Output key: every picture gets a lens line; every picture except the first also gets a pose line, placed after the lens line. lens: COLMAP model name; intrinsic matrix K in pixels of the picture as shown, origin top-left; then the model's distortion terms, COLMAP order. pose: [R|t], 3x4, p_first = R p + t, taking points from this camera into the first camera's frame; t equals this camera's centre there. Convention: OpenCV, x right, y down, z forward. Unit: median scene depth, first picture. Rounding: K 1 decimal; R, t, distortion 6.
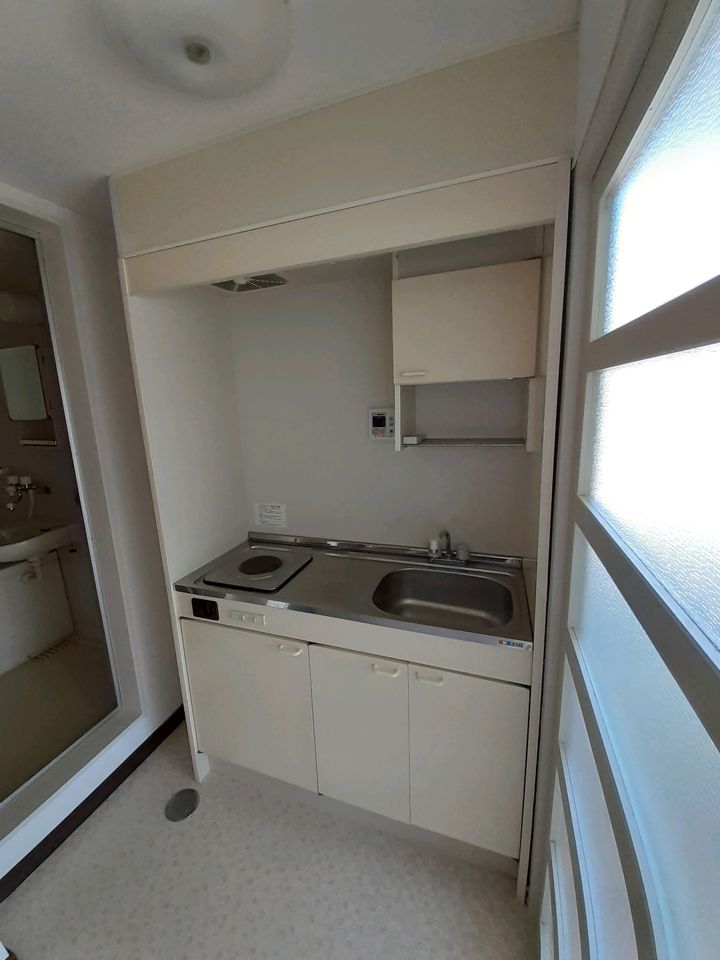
lens RADIAL K [[386.7, 0, 359.4], [0, 386.7, 479.7], [0, 0, 1]] dist [-0.003516, -0.001347]
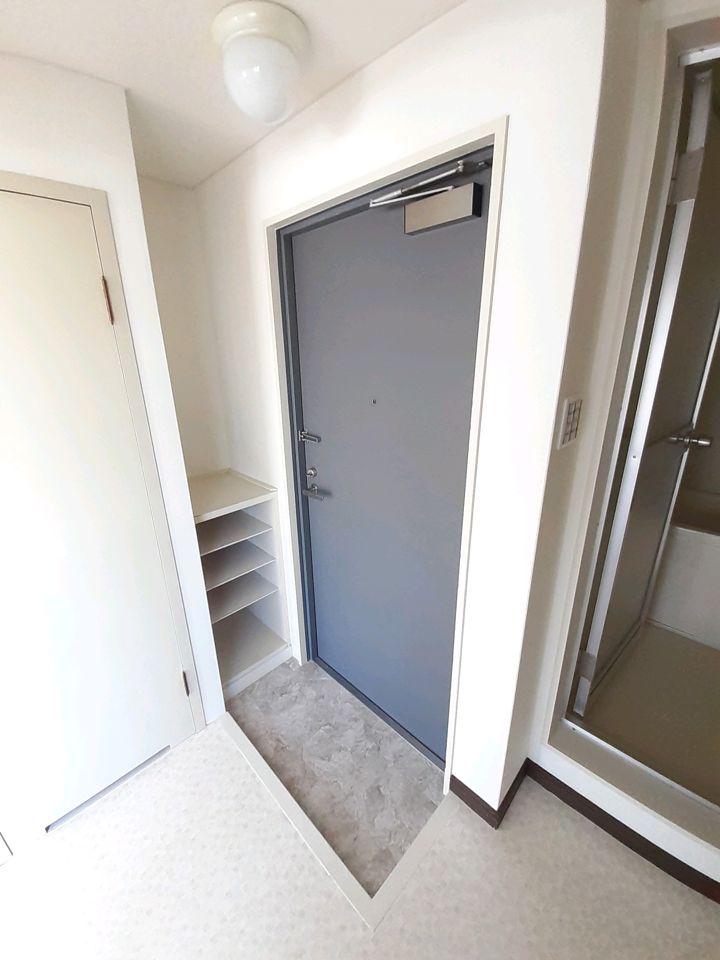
lens RADIAL K [[386.7, 0, 360.8], [0, 386.7, 477.1], [0, 0, 1]] dist [-0.003516, -0.001347]
pose [[-0.411279, 0.319067, -0.853842, -0.044481], [-0.147846, 0.900979, 0.407895, -0.105242], [0.899440, 0.293996, -0.323381, 0.583106]]
